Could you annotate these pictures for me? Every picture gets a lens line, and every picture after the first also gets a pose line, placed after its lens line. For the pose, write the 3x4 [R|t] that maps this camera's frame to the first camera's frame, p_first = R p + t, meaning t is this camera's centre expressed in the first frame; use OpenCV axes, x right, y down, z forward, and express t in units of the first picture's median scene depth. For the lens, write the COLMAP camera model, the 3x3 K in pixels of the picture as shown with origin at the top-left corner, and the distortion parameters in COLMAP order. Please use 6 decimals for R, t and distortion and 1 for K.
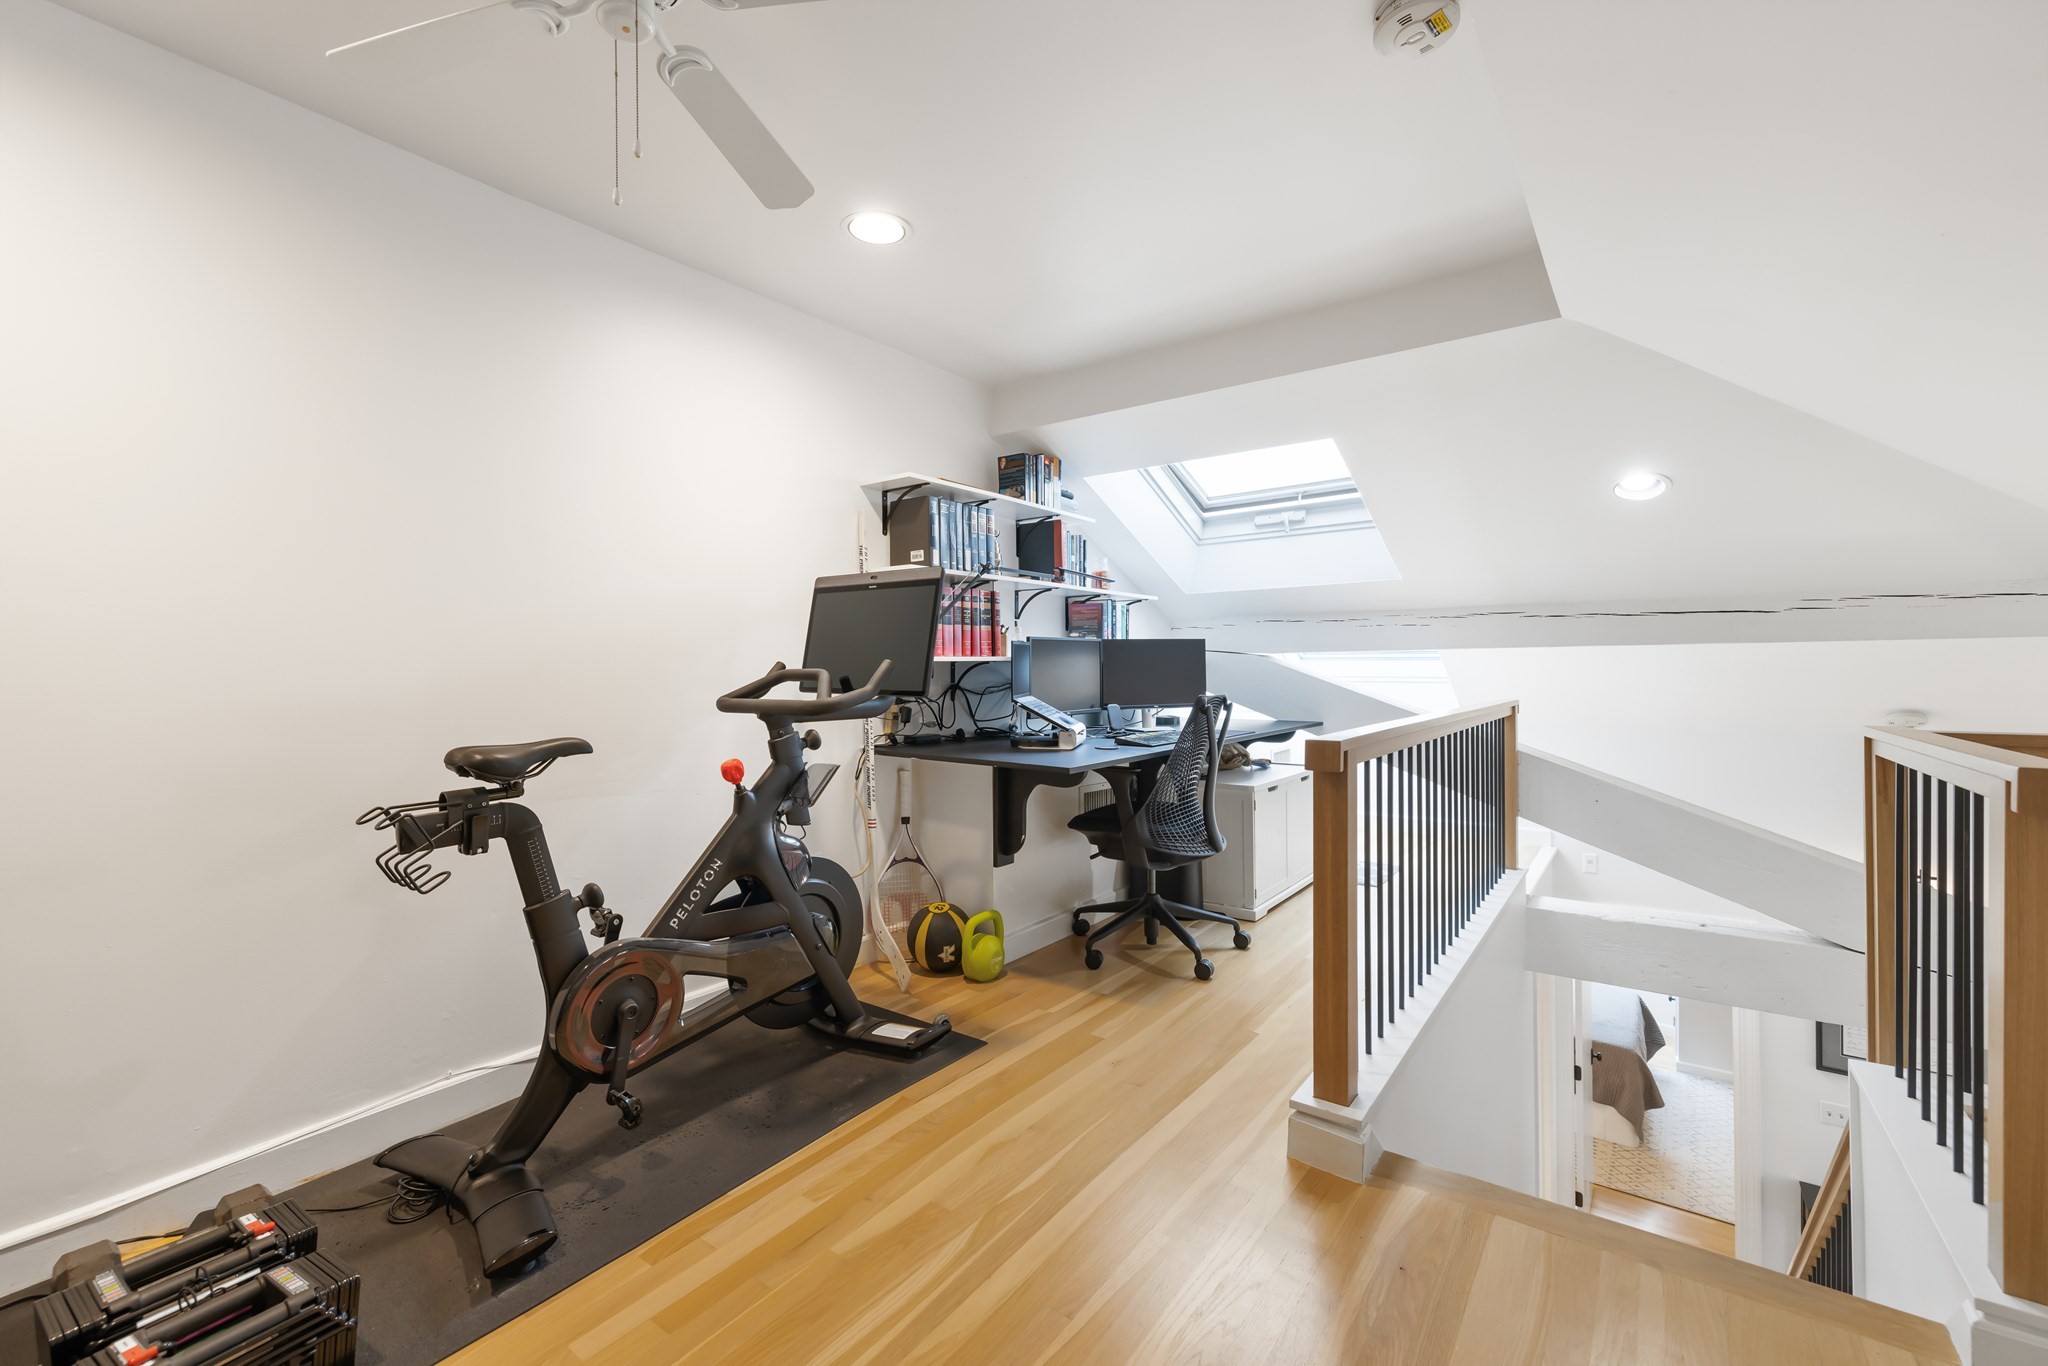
lens RADIAL K [[872.6, 0, 1012.8], [0, 872.6, 675.3], [0, 0, 1]] dist [0.000370, -0.000285]
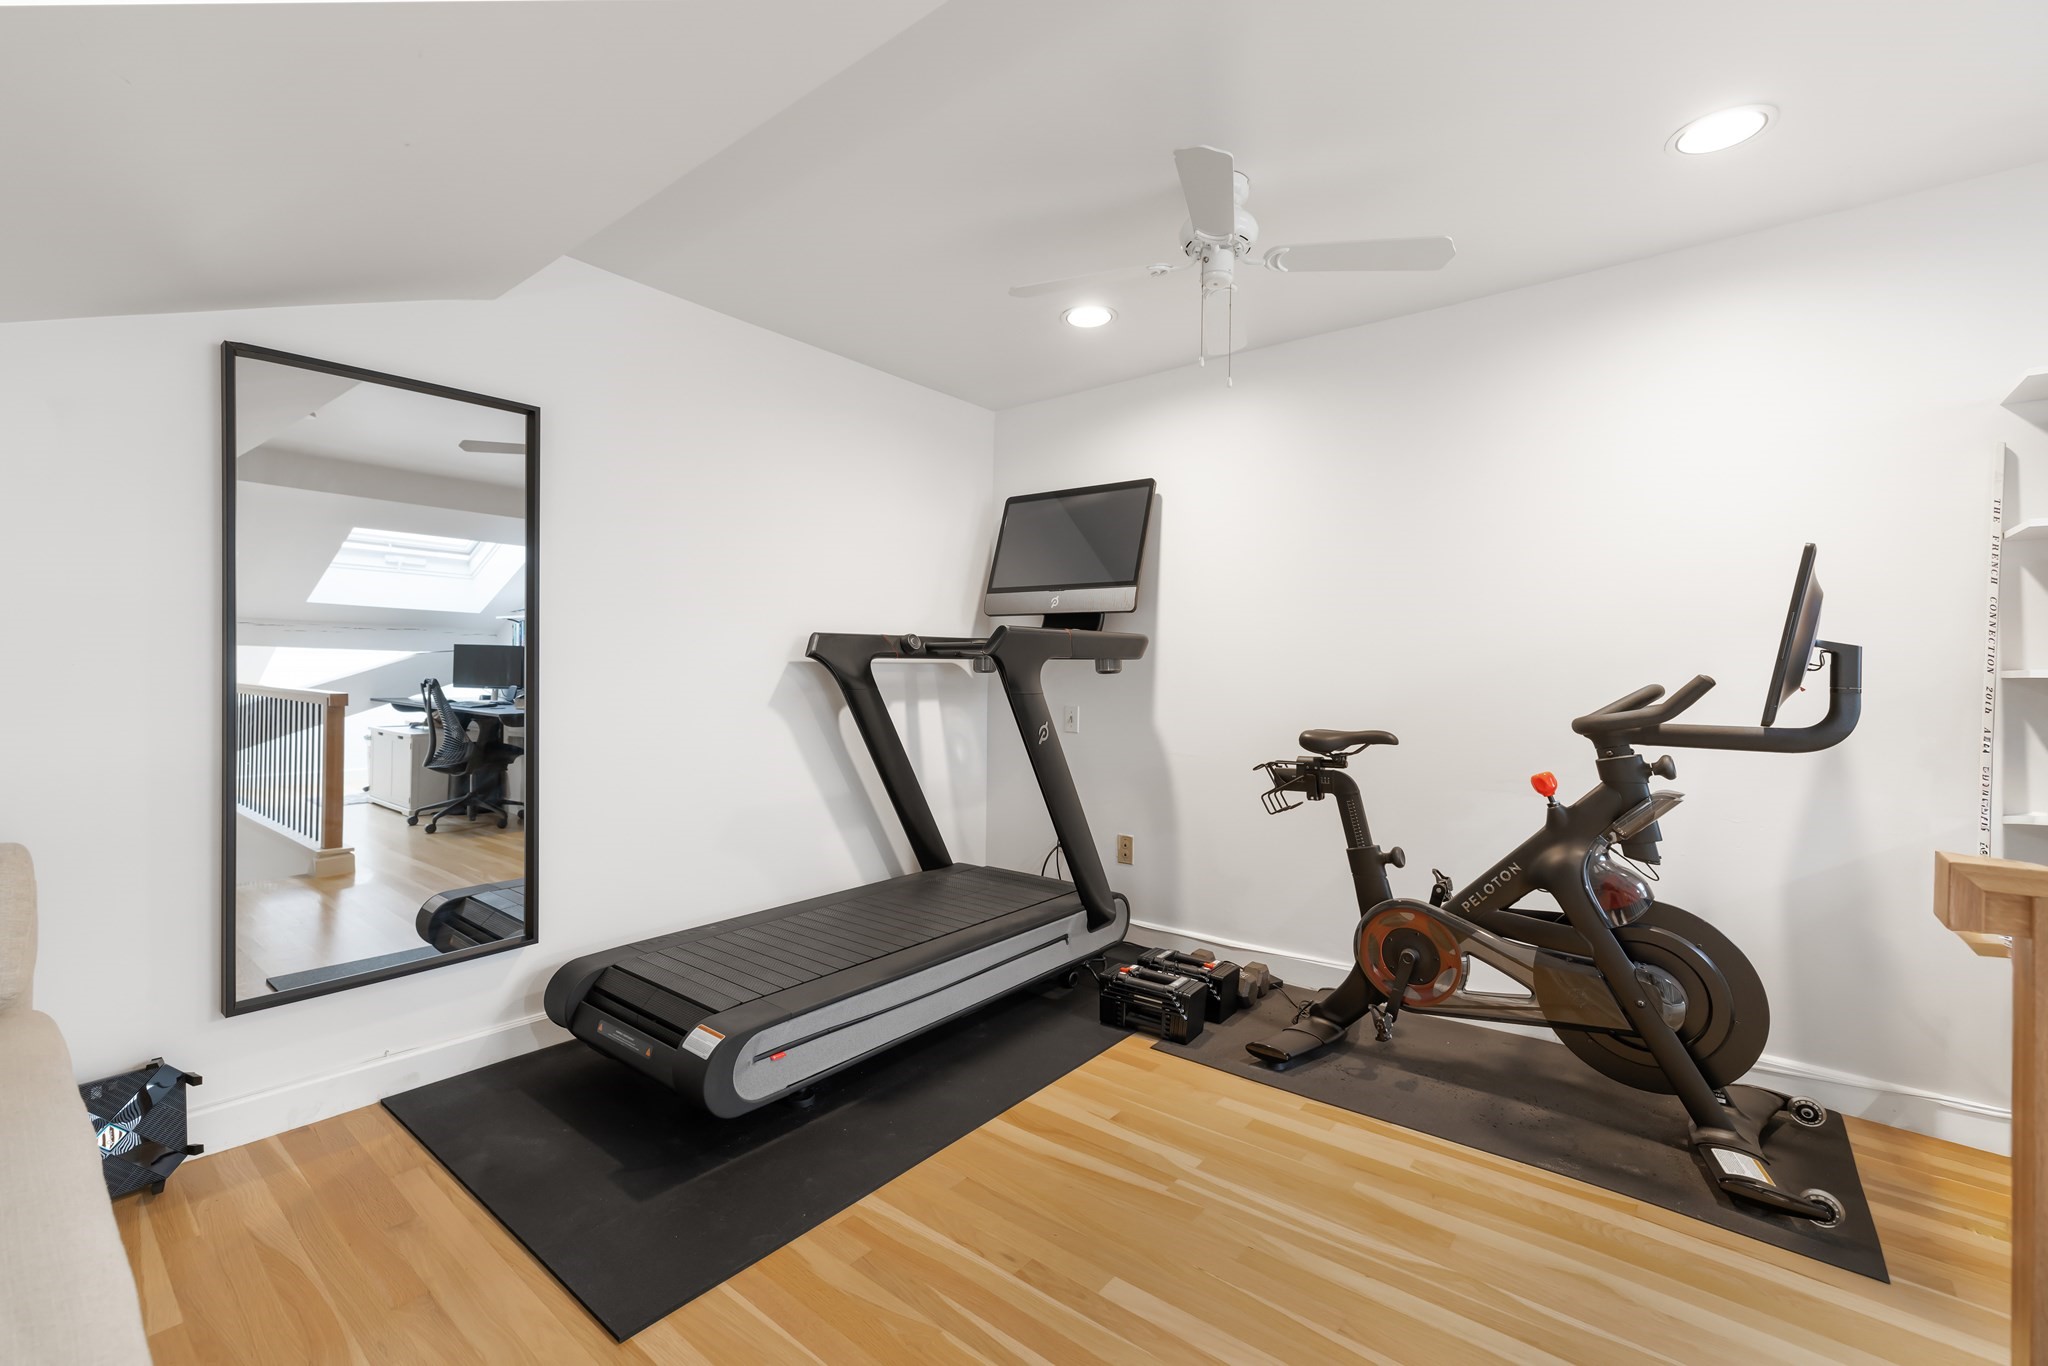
lens RADIAL K [[872.6, 0, 1015.6], [0, 872.6, 674.1], [0, 0, 1]] dist [0.000370, -0.000285]
pose [[-0.064982, 0.008432, -0.997851, 0.844386], [-0.021076, 0.999730, 0.009820, -0.016555], [0.997664, 0.021669, -0.064787, 0.528588]]
